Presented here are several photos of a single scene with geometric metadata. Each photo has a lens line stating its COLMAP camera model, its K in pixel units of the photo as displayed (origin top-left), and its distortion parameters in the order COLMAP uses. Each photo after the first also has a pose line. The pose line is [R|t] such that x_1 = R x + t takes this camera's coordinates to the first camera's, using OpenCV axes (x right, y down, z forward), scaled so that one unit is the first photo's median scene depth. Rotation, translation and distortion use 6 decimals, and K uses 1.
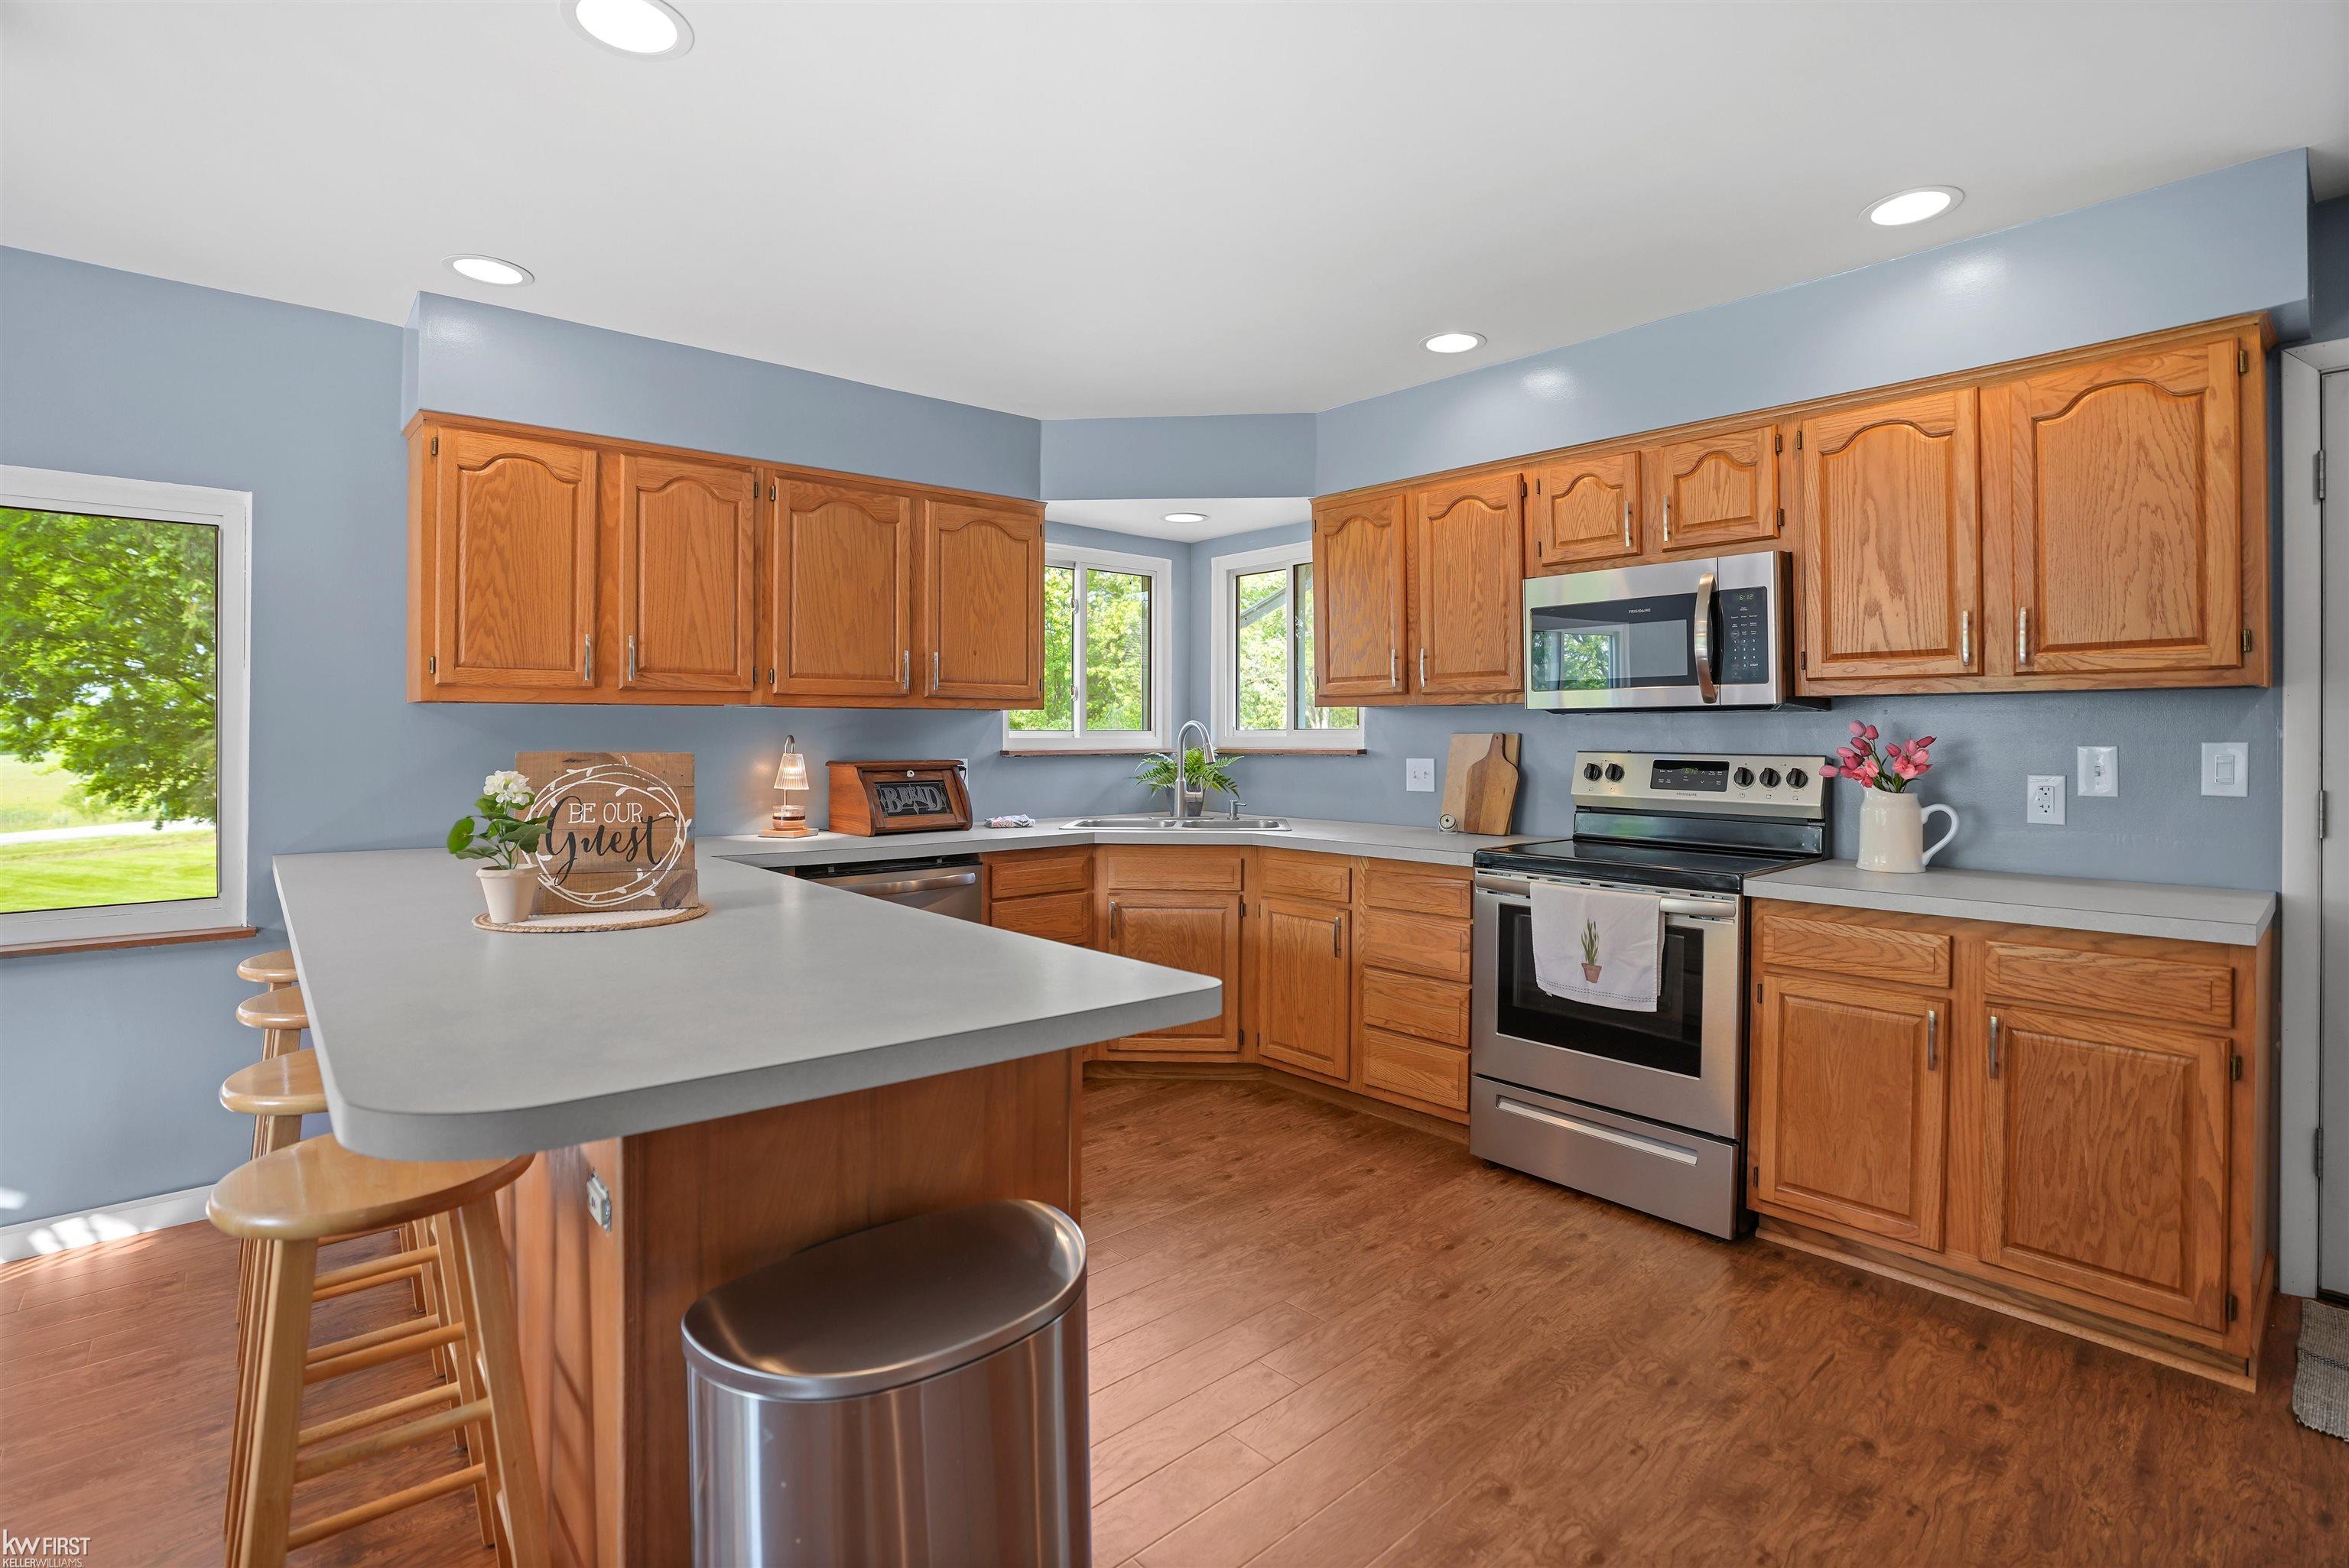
lens RADIAL K [[1115.9, 0, 1195.6], [0, 1115.9, 737.7], [0, 0, 1]] dist [-0.062368, 0.023938]
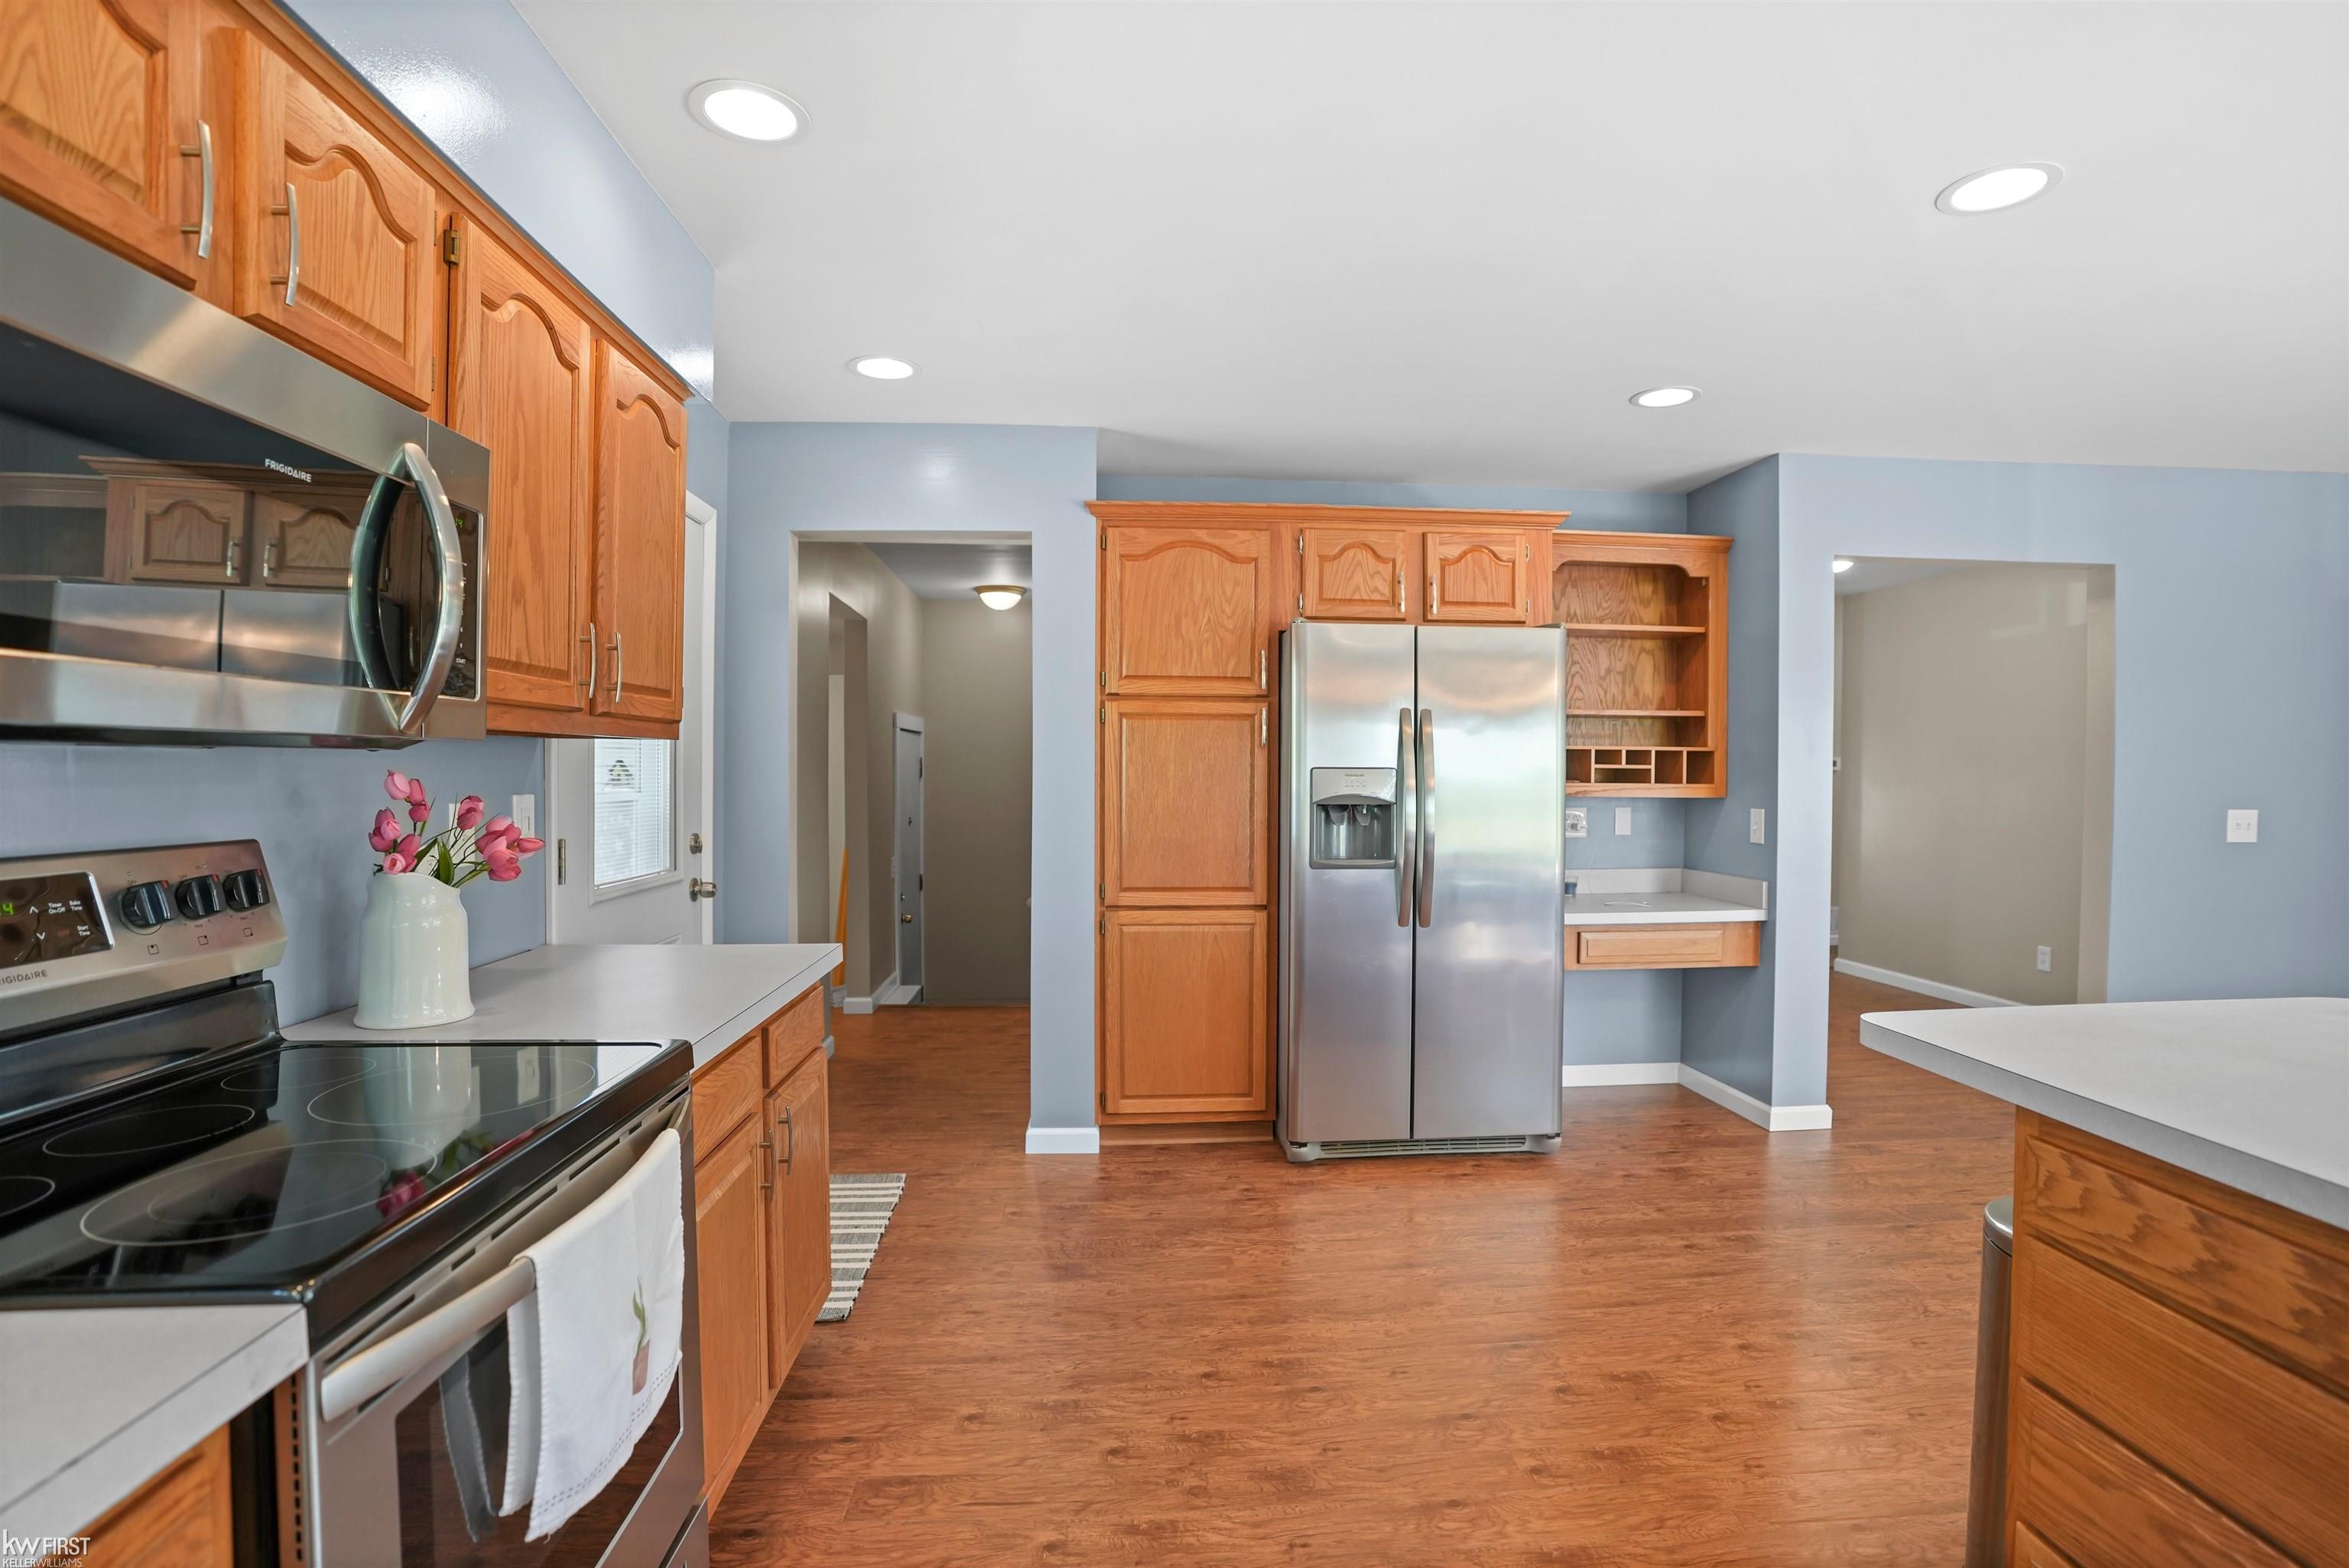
lens RADIAL K [[1111.5, 0, 1176.9], [0, 1111.5, 796.2], [0, 0, 1]] dist [-0.070385, 0.028081]
pose [[-0.787383, -0.023334, 0.616022, -0.049621], [-0.006329, 0.999537, 0.029771, -0.020428], [-0.616432, 0.019542, -0.787166, 1.081691]]
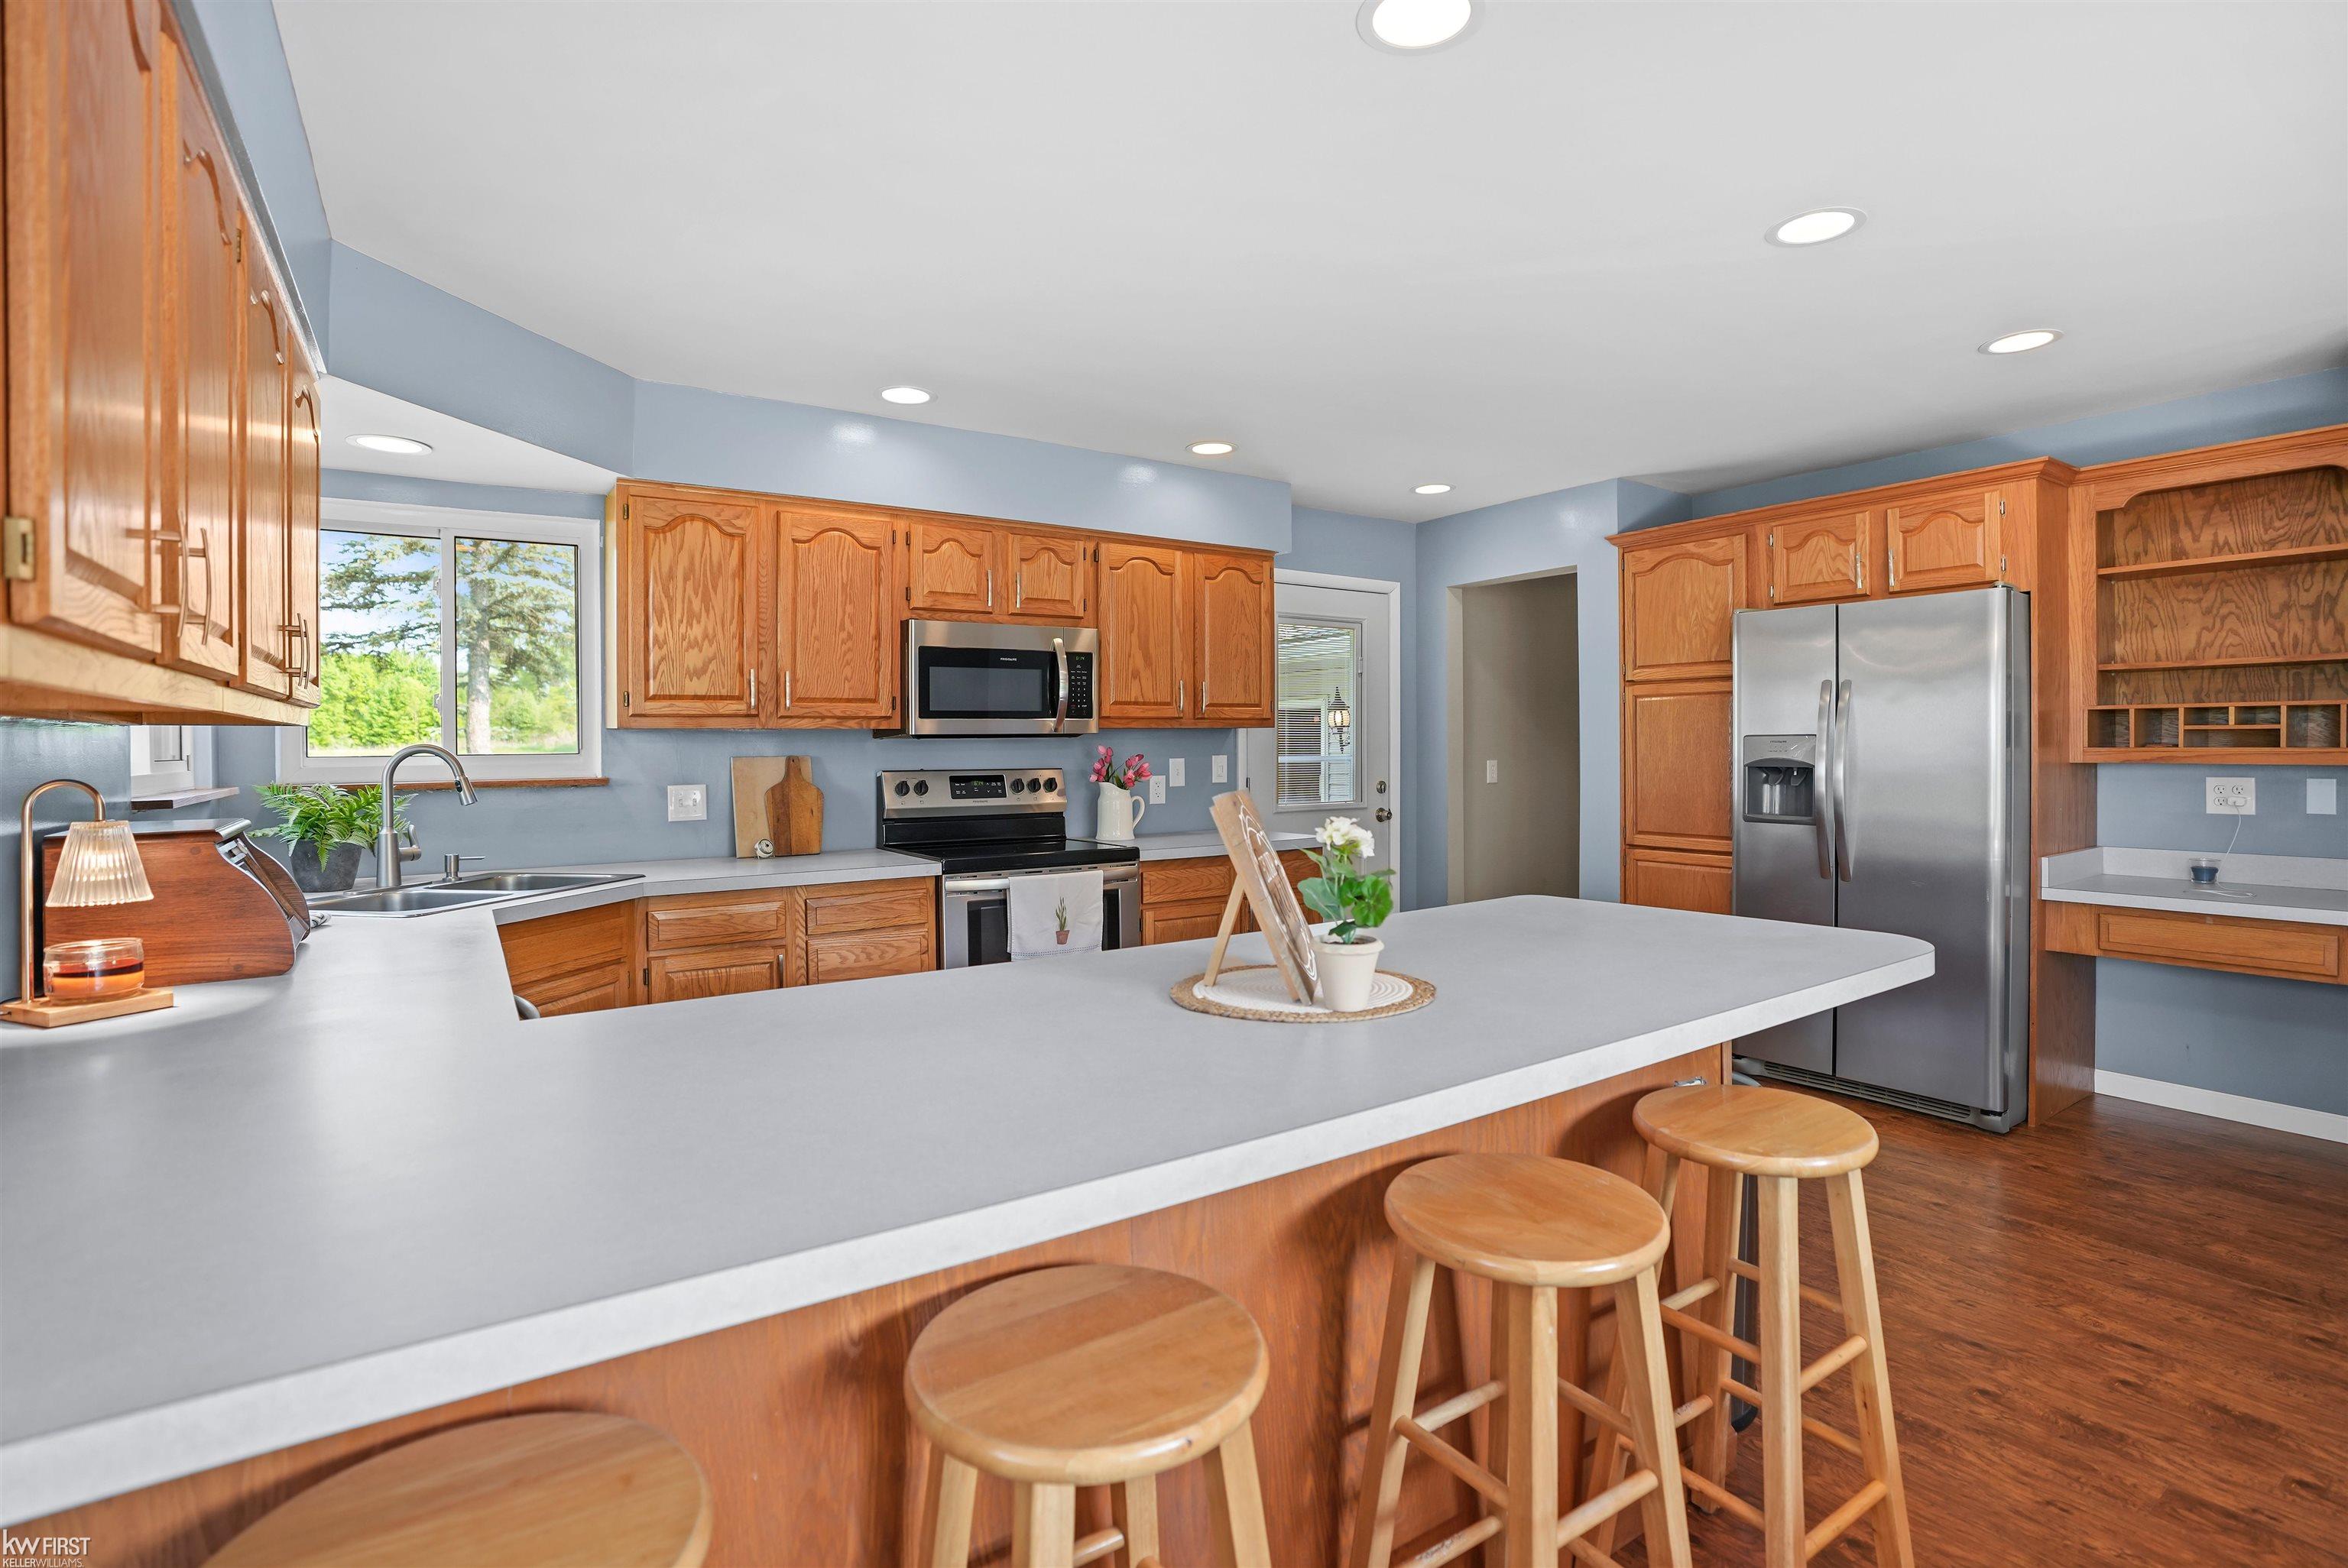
lens RADIAL K [[1111.0, 0, 1176.4], [0, 1111.0, 796.2], [0, 0, 1]] dist [-0.070385, 0.028081]
pose [[0.159957, -0.047533, 0.985979, -0.830789], [0.011205, 0.998863, 0.046336, -0.012729], [-0.987060, 0.003636, 0.160307, 0.590152]]
